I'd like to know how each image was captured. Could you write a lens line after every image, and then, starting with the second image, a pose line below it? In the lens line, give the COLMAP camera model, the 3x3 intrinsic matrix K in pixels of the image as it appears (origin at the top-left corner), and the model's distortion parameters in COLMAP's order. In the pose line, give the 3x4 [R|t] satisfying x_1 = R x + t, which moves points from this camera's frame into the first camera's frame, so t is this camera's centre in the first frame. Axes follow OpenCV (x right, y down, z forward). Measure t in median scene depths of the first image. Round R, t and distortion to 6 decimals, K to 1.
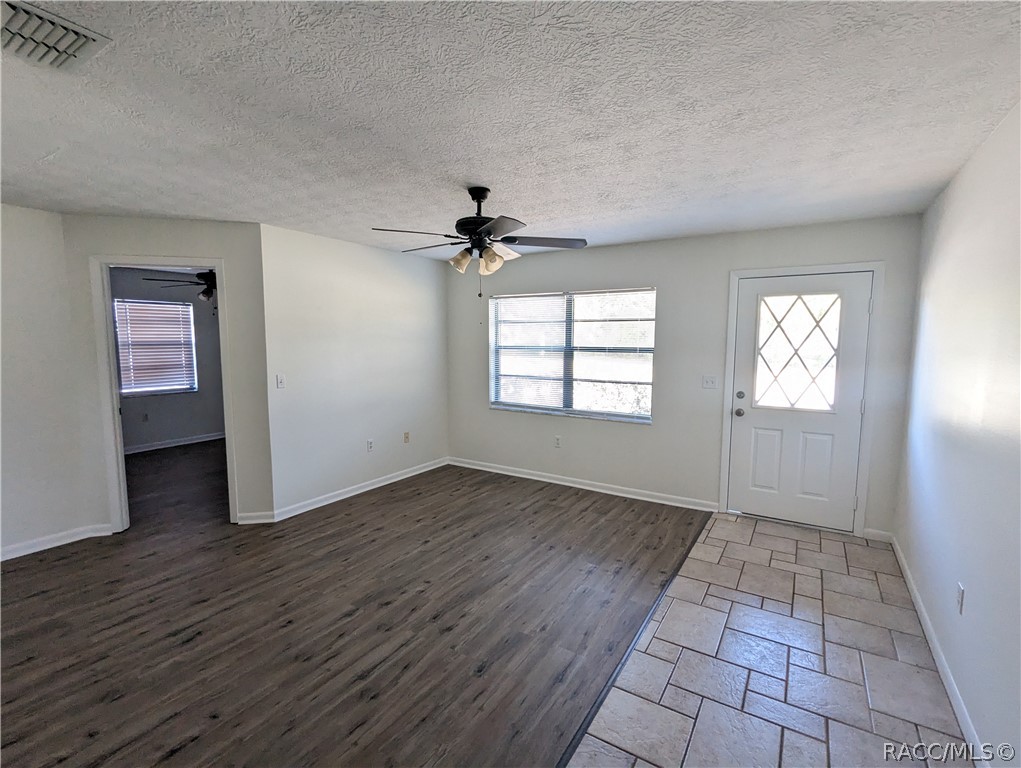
lens RADIAL K [[483.6, 0, 510.8], [0, 483.6, 386.7], [0, 0, 1]] dist [0.002637, -0.002863]
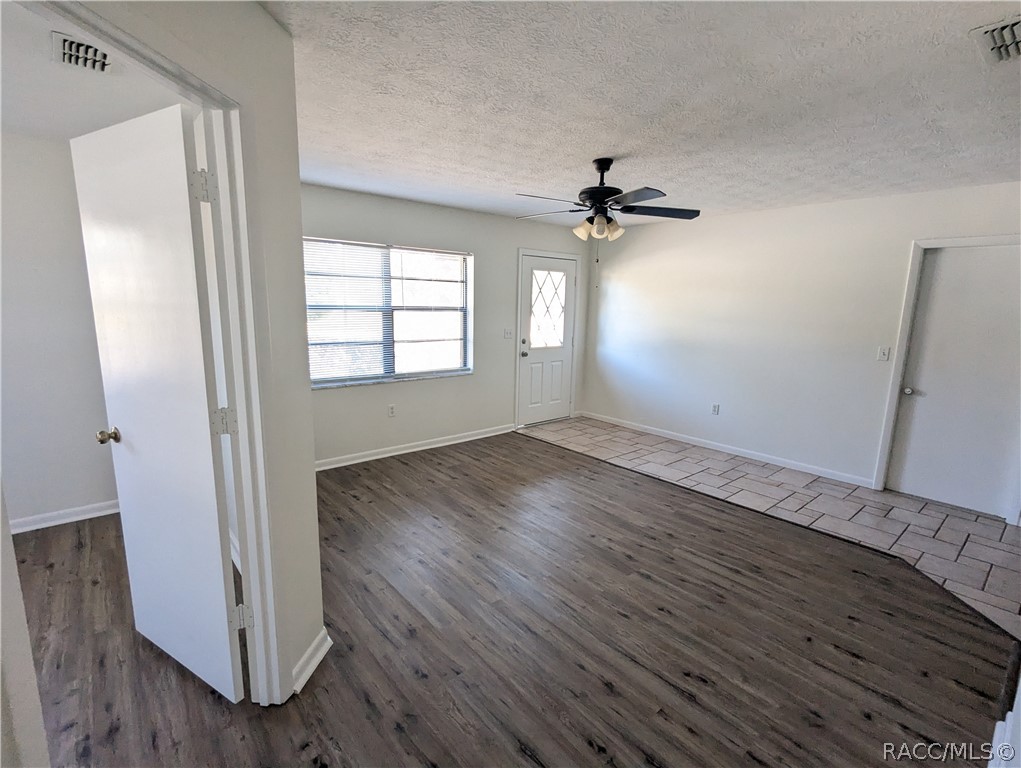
lens RADIAL K [[483.6, 0, 511.8], [0, 483.6, 386.9], [0, 0, 1]] dist [0.002637, -0.002863]
pose [[0.296353, -0.164990, 0.940719, -0.852250], [0.073615, 0.985982, 0.149737, -0.063711], [-0.952237, 0.024876, 0.304345, 0.616233]]
